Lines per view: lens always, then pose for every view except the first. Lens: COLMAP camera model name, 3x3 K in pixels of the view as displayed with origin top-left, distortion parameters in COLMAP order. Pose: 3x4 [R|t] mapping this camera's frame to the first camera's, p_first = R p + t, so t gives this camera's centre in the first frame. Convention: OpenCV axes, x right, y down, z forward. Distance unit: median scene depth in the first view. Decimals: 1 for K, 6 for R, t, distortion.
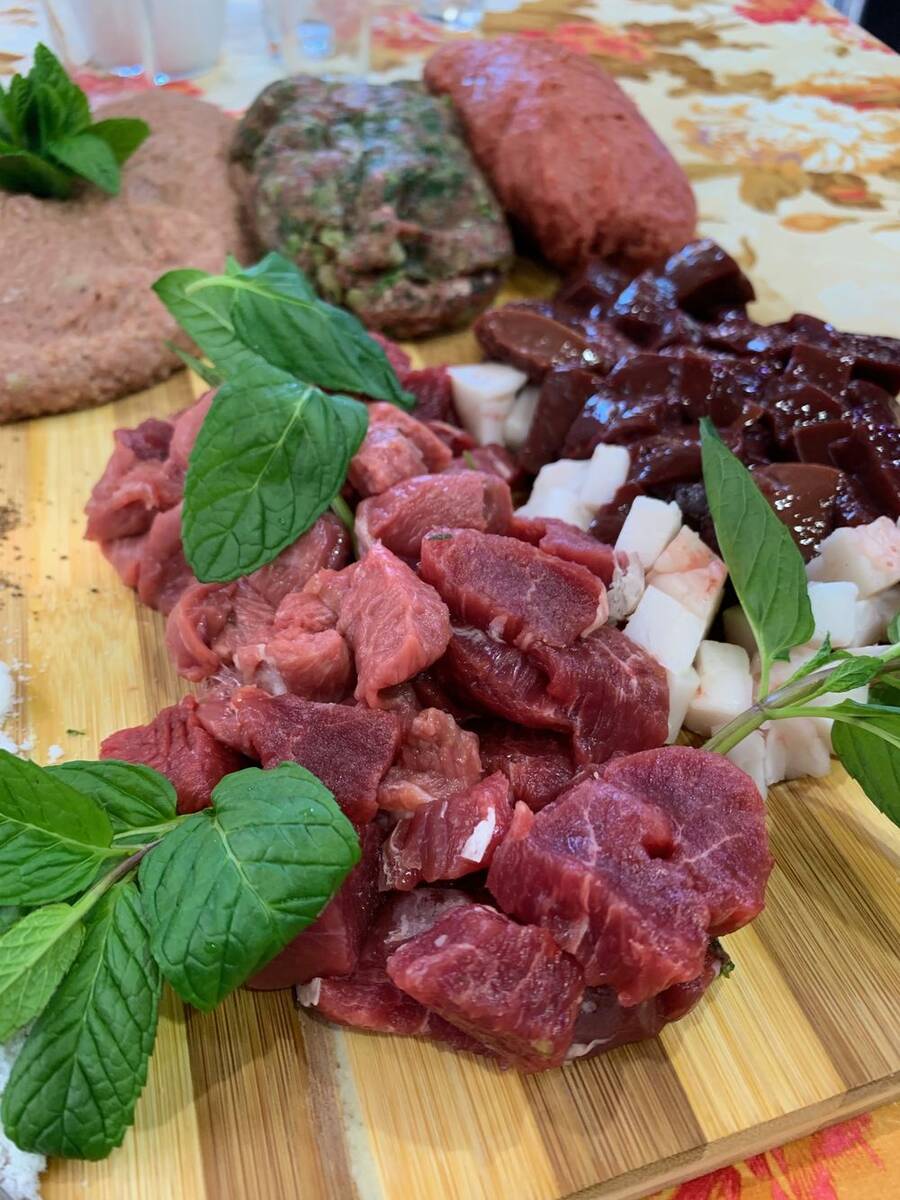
lens RADIAL K [[928.1, 0, 451.5], [0, 928.1, 597.3], [0, 0, 1]] dist [0.016273, -0.018422]
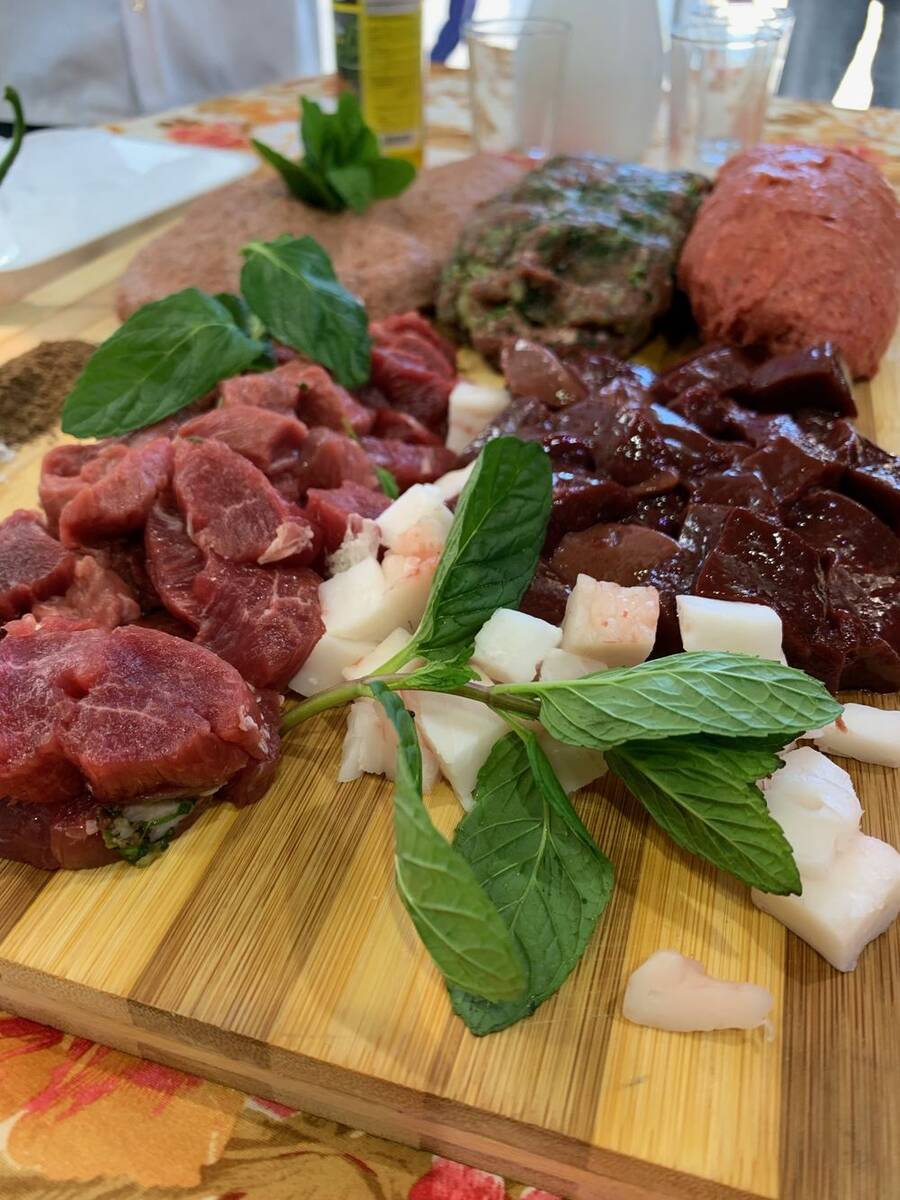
lens RADIAL K [[928.1, 0, 451.3], [0, 928.1, 603.9], [0, 0, 1]] dist [0.016273, -0.018422]
pose [[0.827613, 0.329035, -0.454744, 0.460841], [-0.380165, 0.924637, -0.022850, 0.014754], [0.412955, 0.191789, 0.890329, 0.079880]]
